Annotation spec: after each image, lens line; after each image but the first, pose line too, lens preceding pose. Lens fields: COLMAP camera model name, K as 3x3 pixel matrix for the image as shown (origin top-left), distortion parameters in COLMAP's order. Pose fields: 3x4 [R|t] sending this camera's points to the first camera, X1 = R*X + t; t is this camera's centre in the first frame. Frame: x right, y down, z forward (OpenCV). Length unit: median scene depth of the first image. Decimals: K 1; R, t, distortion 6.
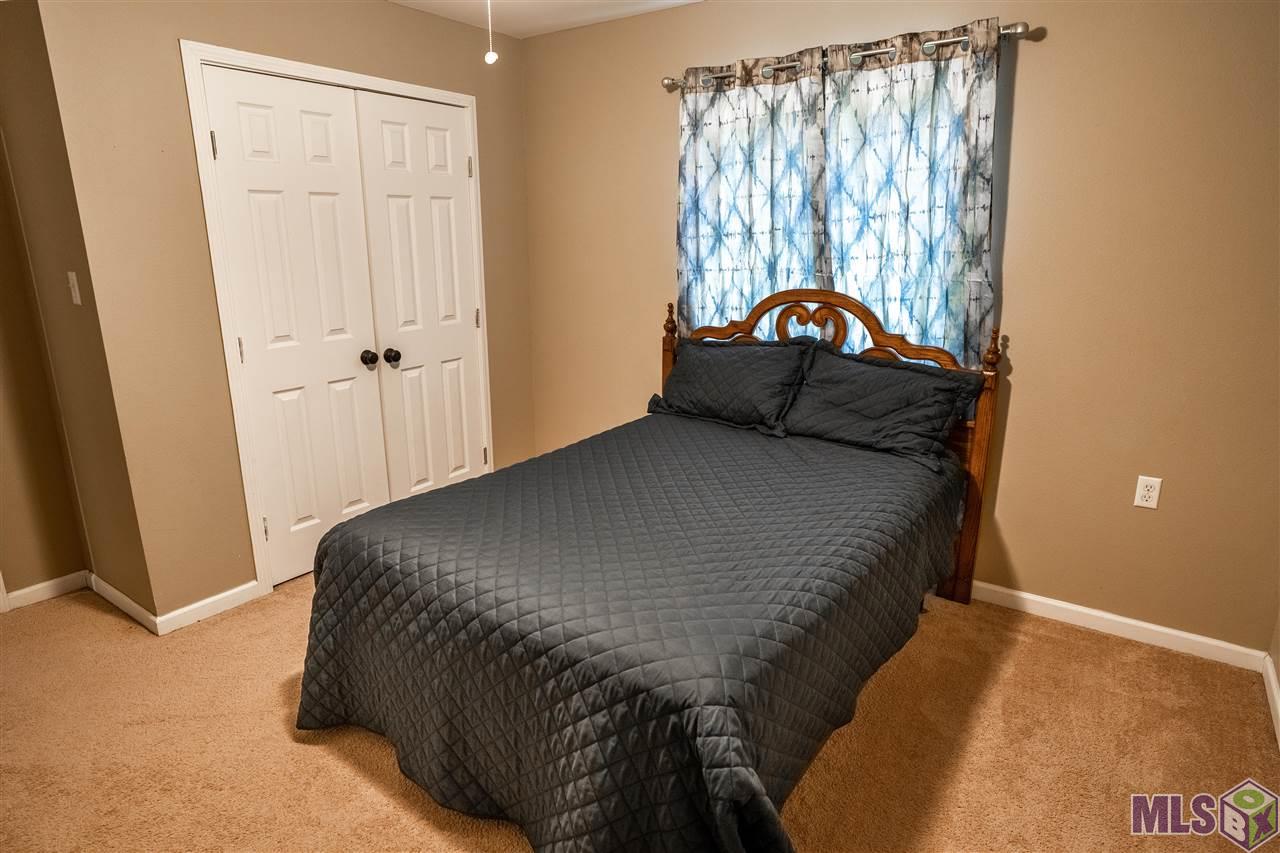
lens RADIAL K [[747.3, 0, 640.0], [0, 747.3, 426.5], [0, 0, 1]] dist [-0.006774, 0.000925]
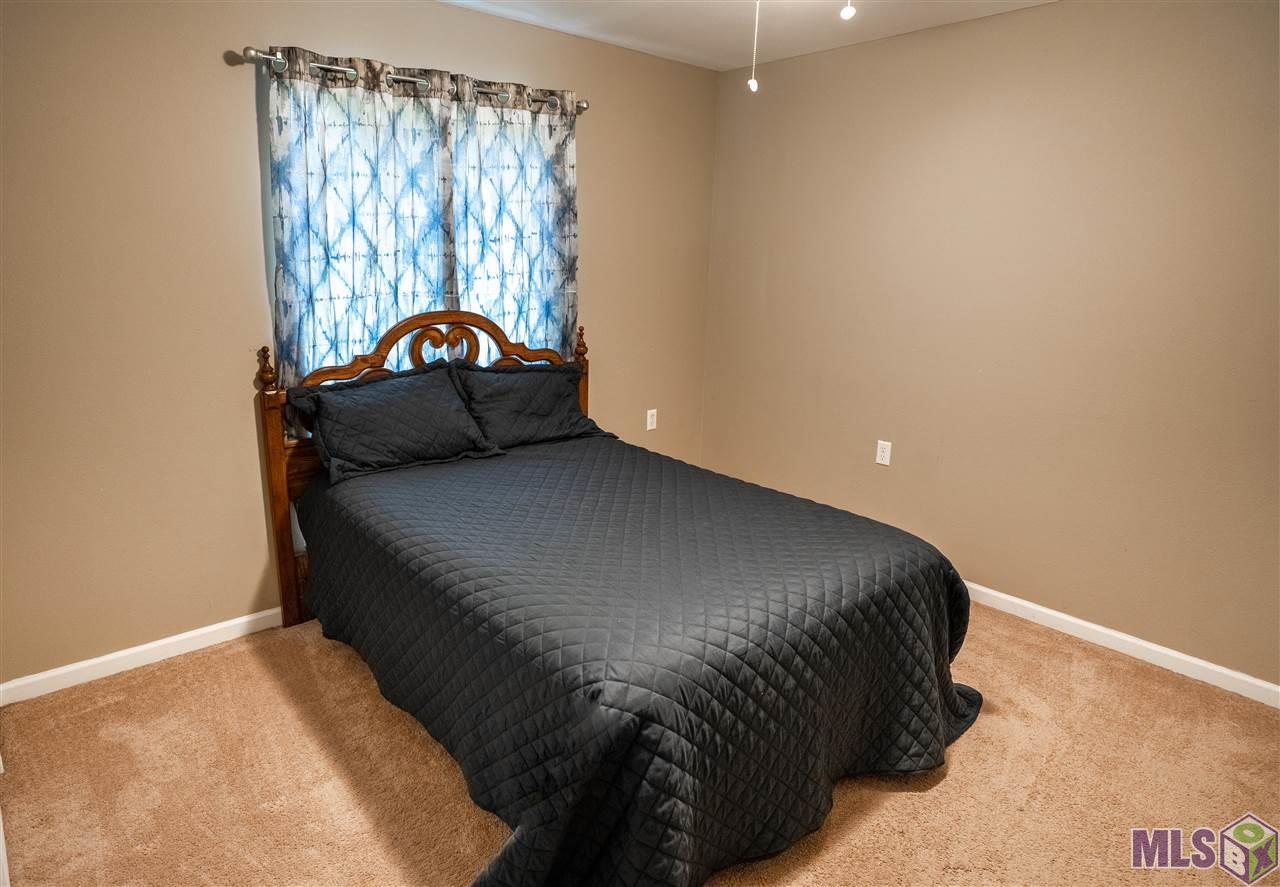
lens RADIAL K [[728.0, 0, 640.0], [0, 728.0, 443.5], [0, 0, 1]] dist [-0.026681, -0.000235]
pose [[0.224612, -0.246489, 0.942758, -0.681786], [0.234249, 0.952766, 0.193296, -0.143128], [-0.945874, 0.177424, 0.271742, 0.526547]]
